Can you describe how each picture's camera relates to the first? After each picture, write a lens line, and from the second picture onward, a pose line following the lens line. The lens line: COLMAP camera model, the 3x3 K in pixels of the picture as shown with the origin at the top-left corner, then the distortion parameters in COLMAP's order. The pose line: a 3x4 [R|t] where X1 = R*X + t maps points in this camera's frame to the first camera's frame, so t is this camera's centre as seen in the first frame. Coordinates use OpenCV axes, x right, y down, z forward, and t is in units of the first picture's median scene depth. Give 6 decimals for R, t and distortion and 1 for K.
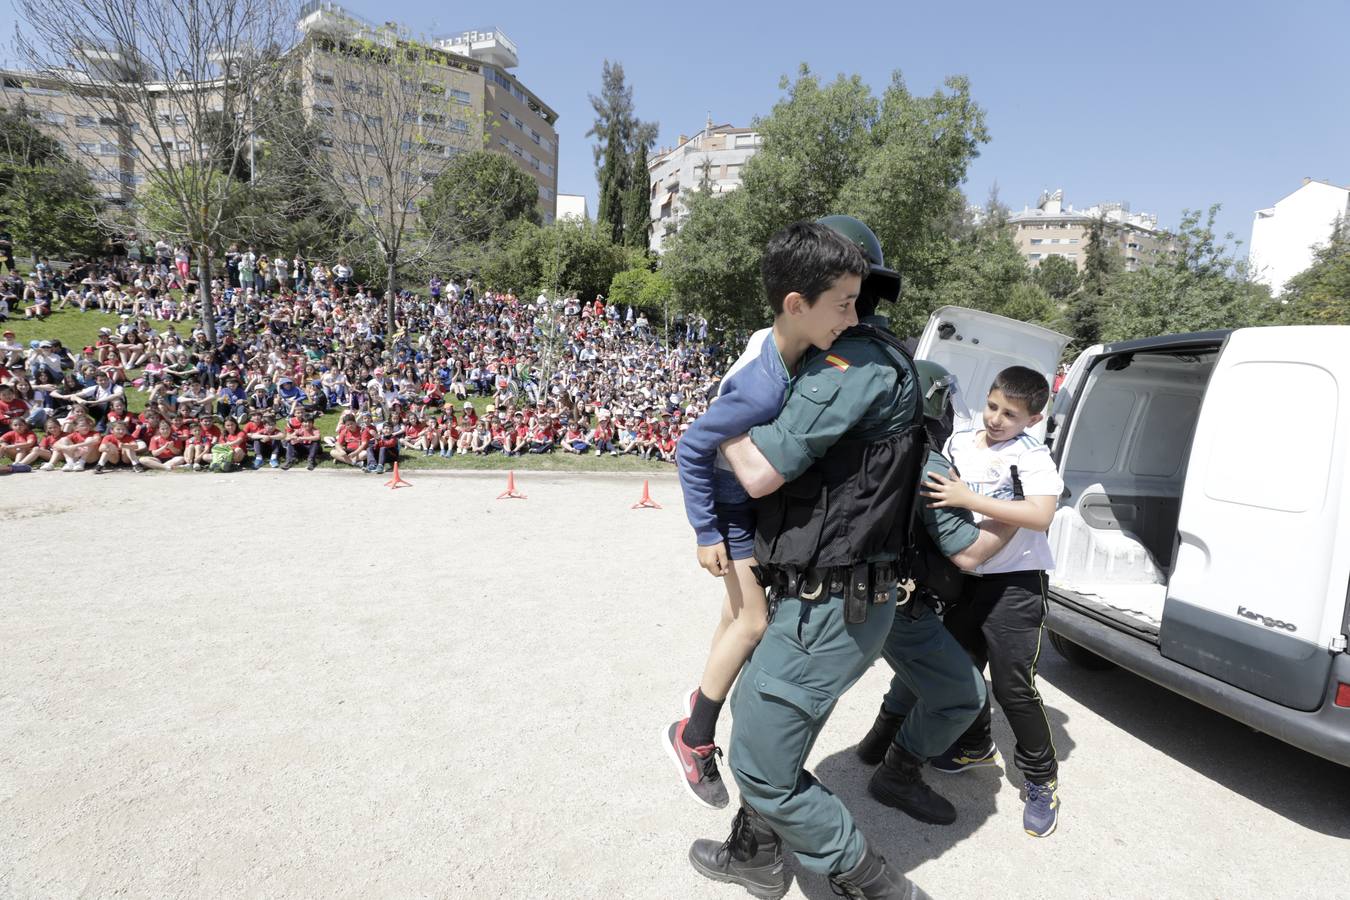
lens RADIAL K [[614.8, 0, 672.5], [0, 614.8, 446.5], [0, 0, 1]] dist [-0.037111, 0.011043]
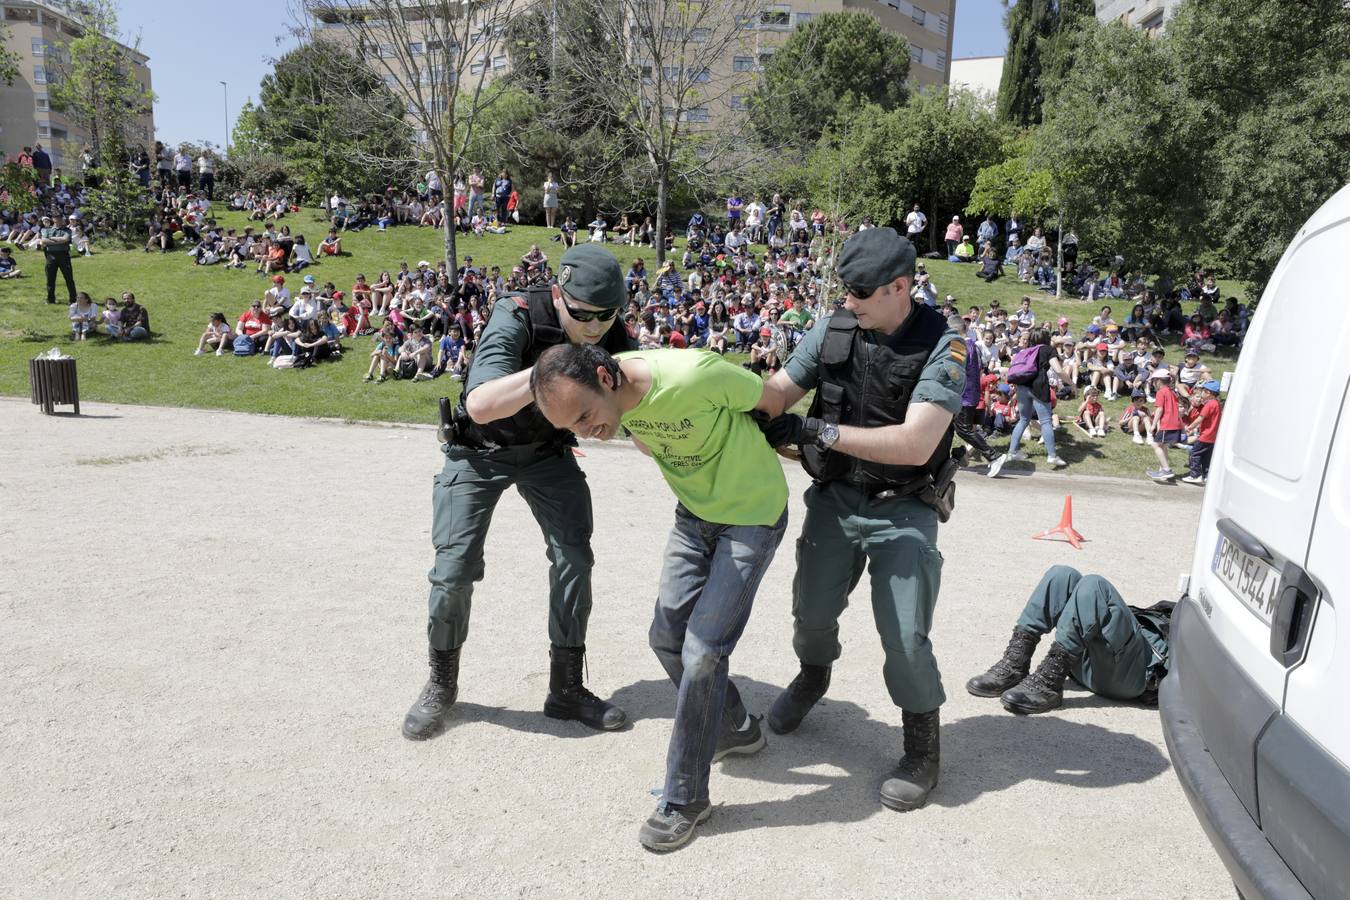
lens RADIAL K [[881.4, 0, 676.7], [0, 881.4, 445.1], [0, 0, 1]] dist [-0.005777, 0.019864]
pose [[0.883046, 0.057200, -0.465787, 0.110641], [-0.051702, 0.998360, 0.024586, 0.008460], [0.466429, 0.002371, 0.884555, 0.025916]]
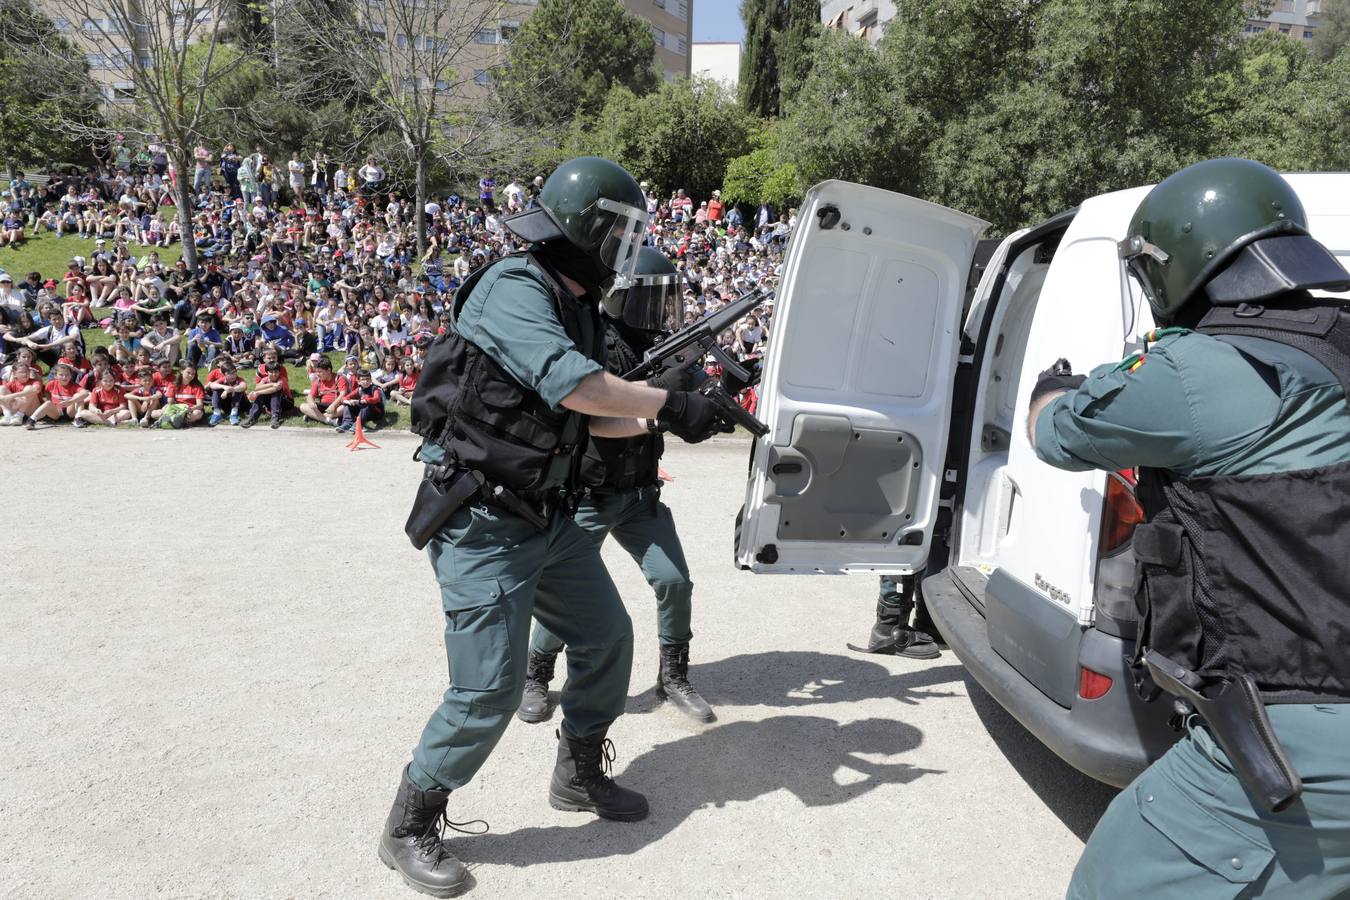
lens RADIAL K [[905.8, 0, 673.2], [0, 905.8, 443.3], [0, 0, 1]] dist [-0.000876, 0.018566]
pose [[0.975524, 0.013047, -0.219507, 0.104504], [-0.006490, 0.999512, 0.030569, 0.011044], [0.219799, -0.028396, 0.975132, -0.026597]]
